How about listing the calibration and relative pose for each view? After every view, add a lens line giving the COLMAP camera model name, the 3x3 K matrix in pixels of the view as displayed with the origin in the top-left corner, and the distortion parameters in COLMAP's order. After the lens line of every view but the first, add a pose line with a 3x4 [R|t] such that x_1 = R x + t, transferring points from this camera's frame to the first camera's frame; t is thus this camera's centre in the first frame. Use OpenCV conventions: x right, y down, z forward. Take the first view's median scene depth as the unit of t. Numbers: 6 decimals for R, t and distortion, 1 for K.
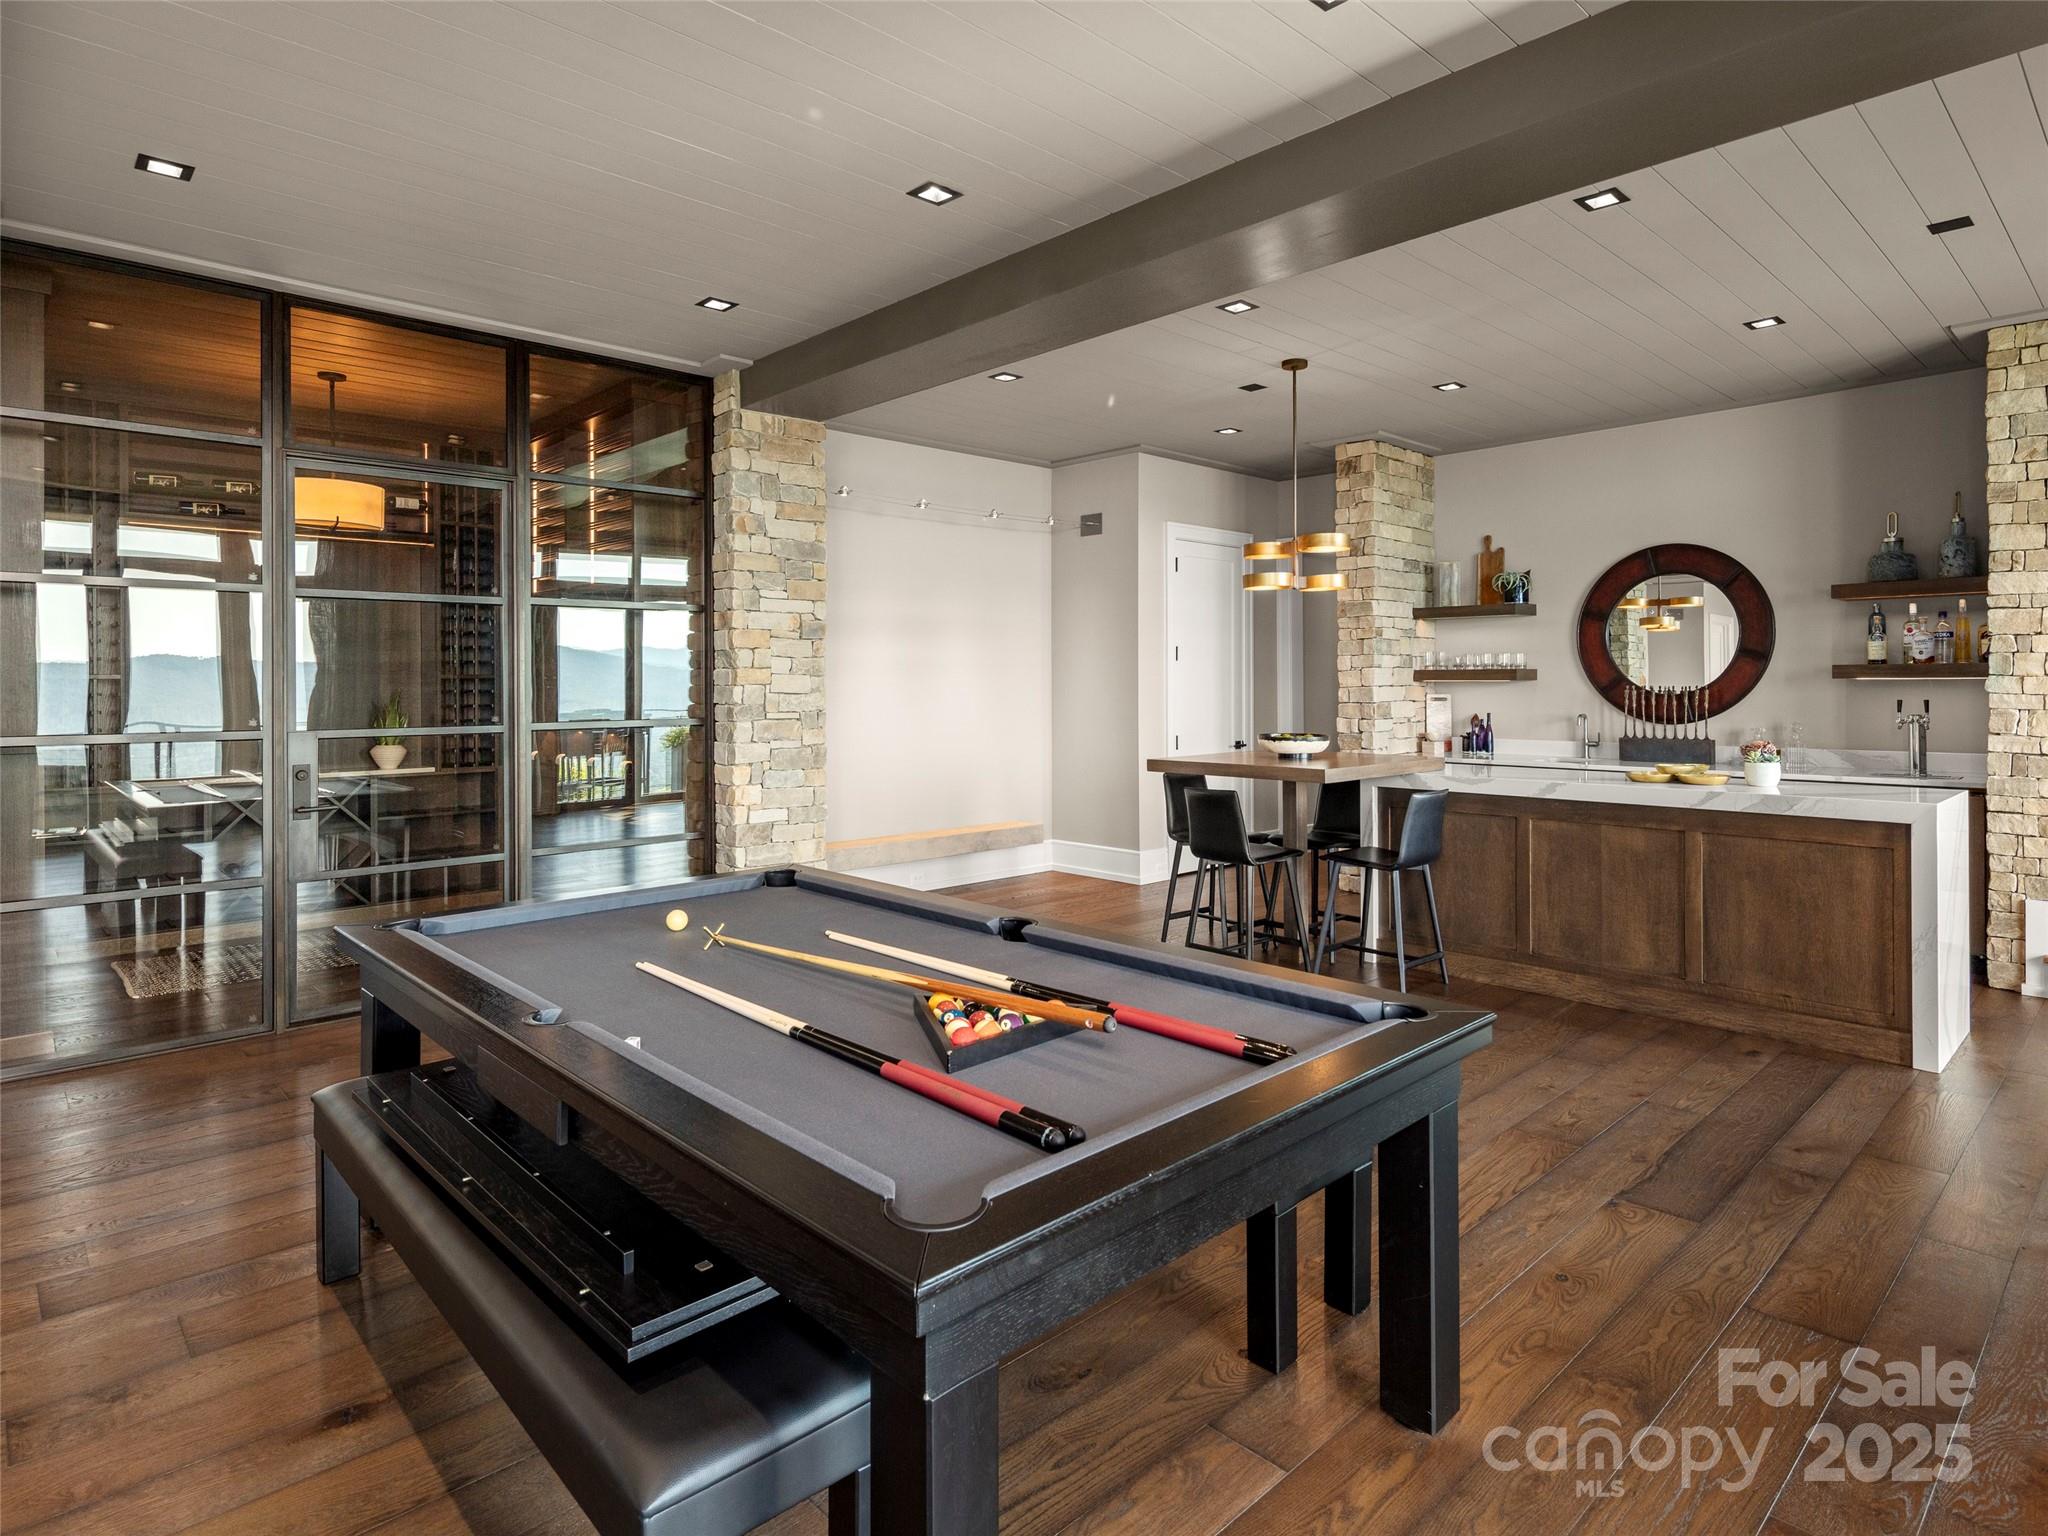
lens RADIAL K [[1118.9, 0, 1041.6], [0, 1118.9, 679.6], [0, 0, 1]] dist [0.004956, -0.001179]
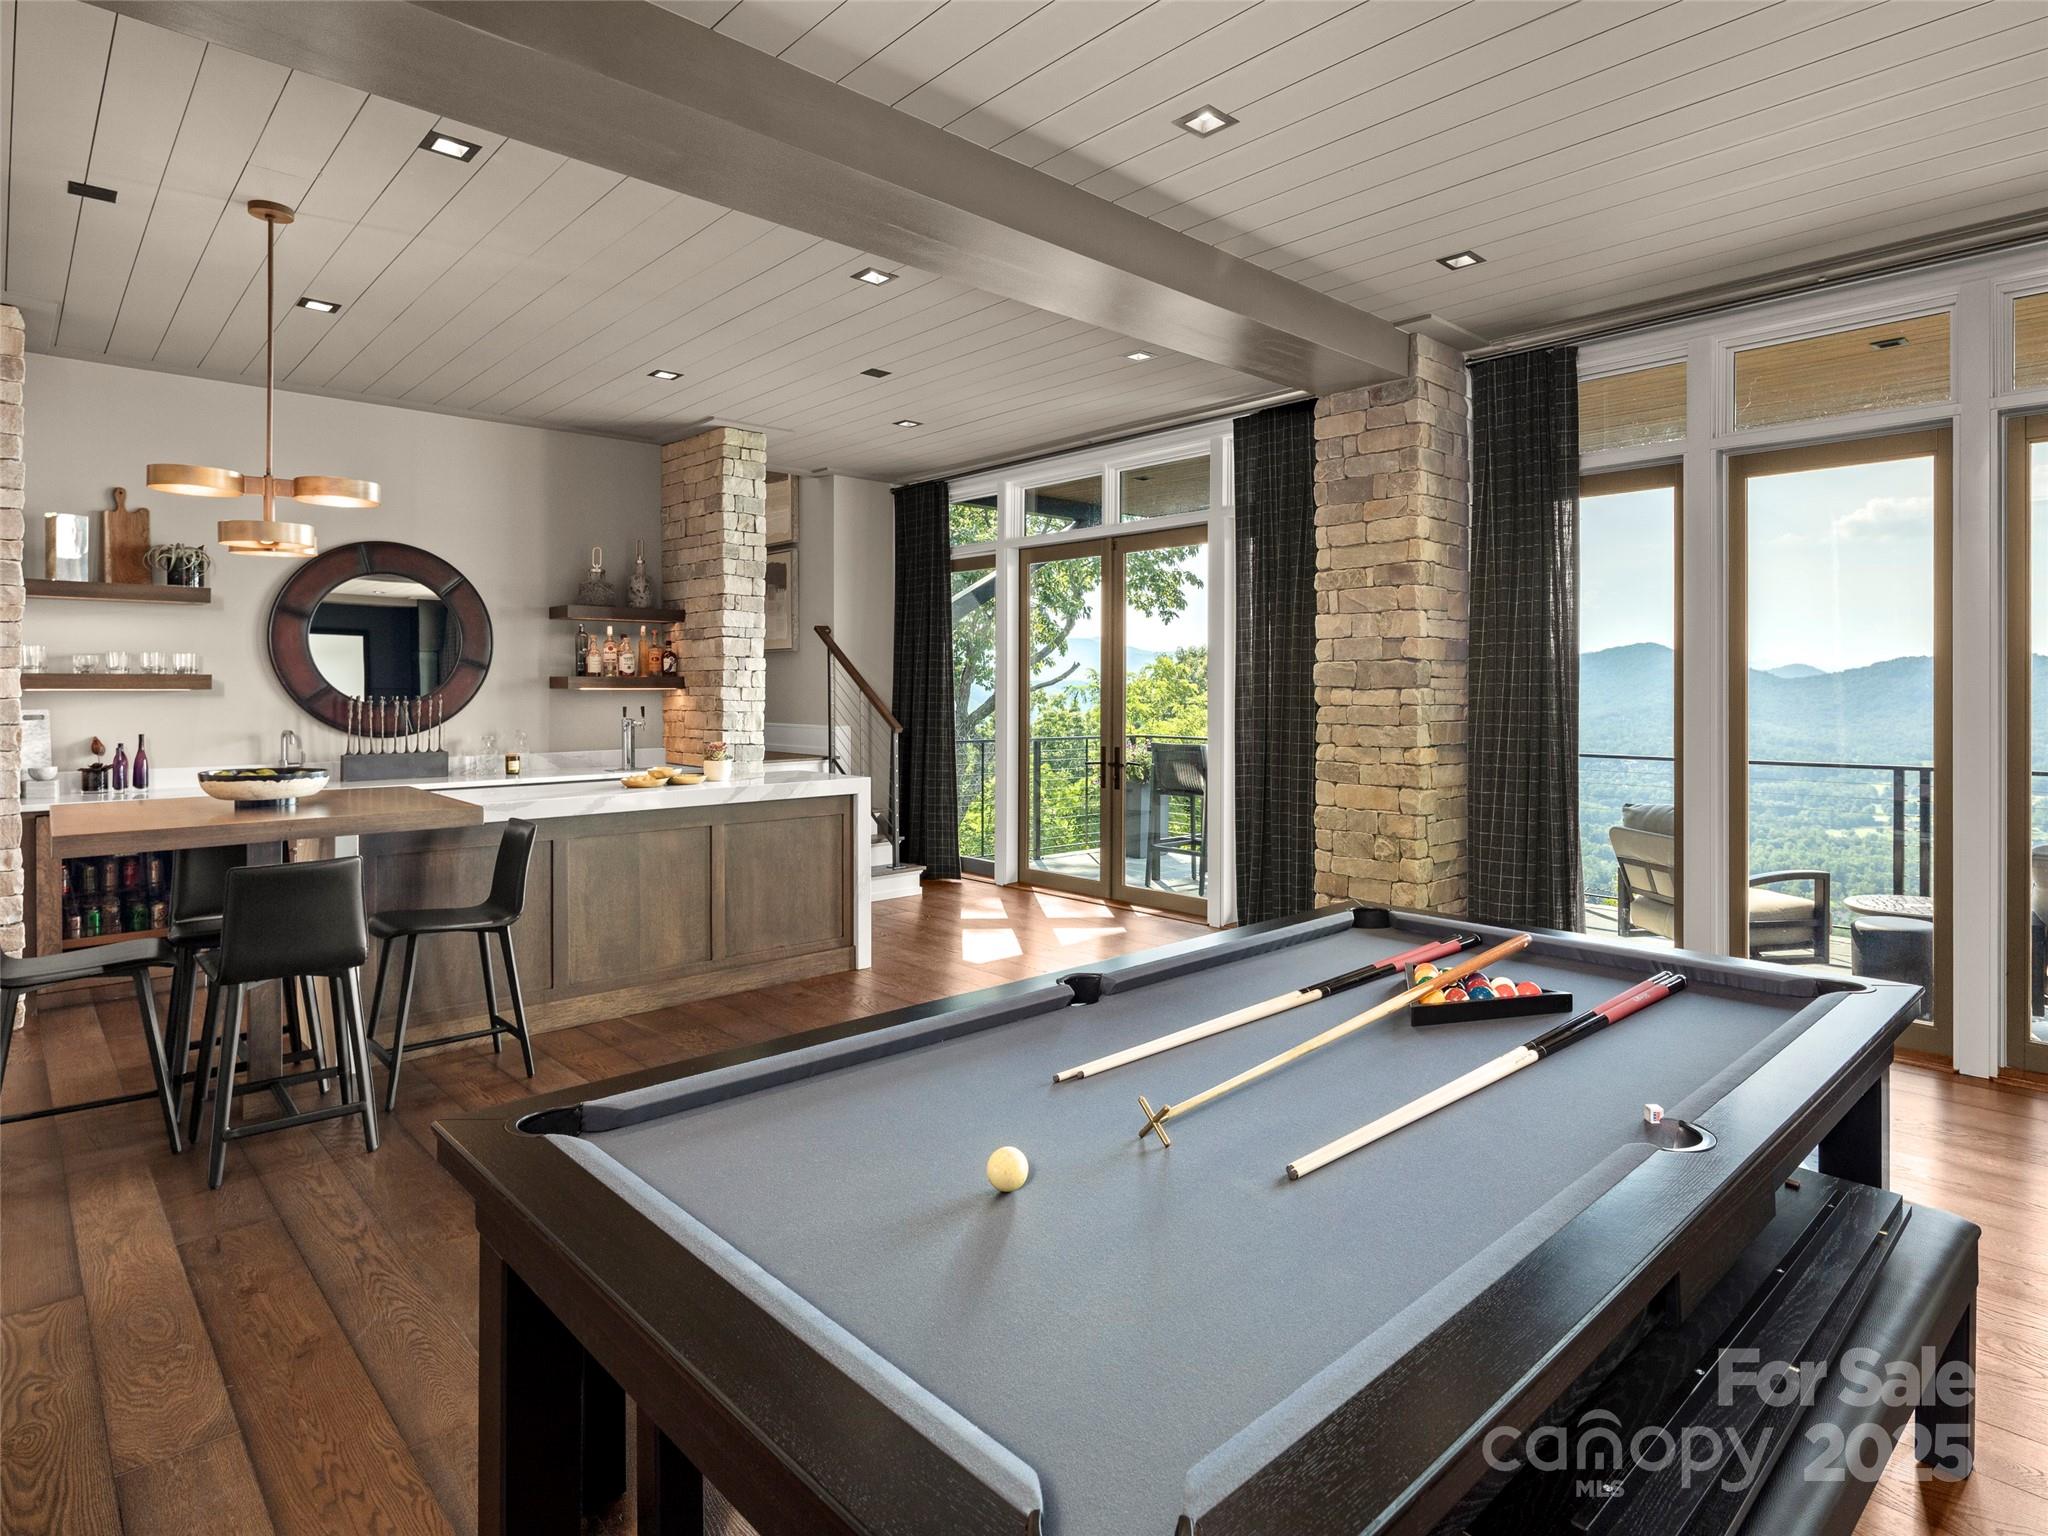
lens RADIAL K [[1132.0, 0, 1076.3], [0, 1132.0, 689.1], [0, 0, 1]] dist [0.004957, -0.000331]
pose [[-0.004527, 0.003476, 0.999984, -0.438131], [-0.001875, 0.999992, -0.003485, 0.002676], [-0.999988, -0.001891, -0.004521, 0.515387]]
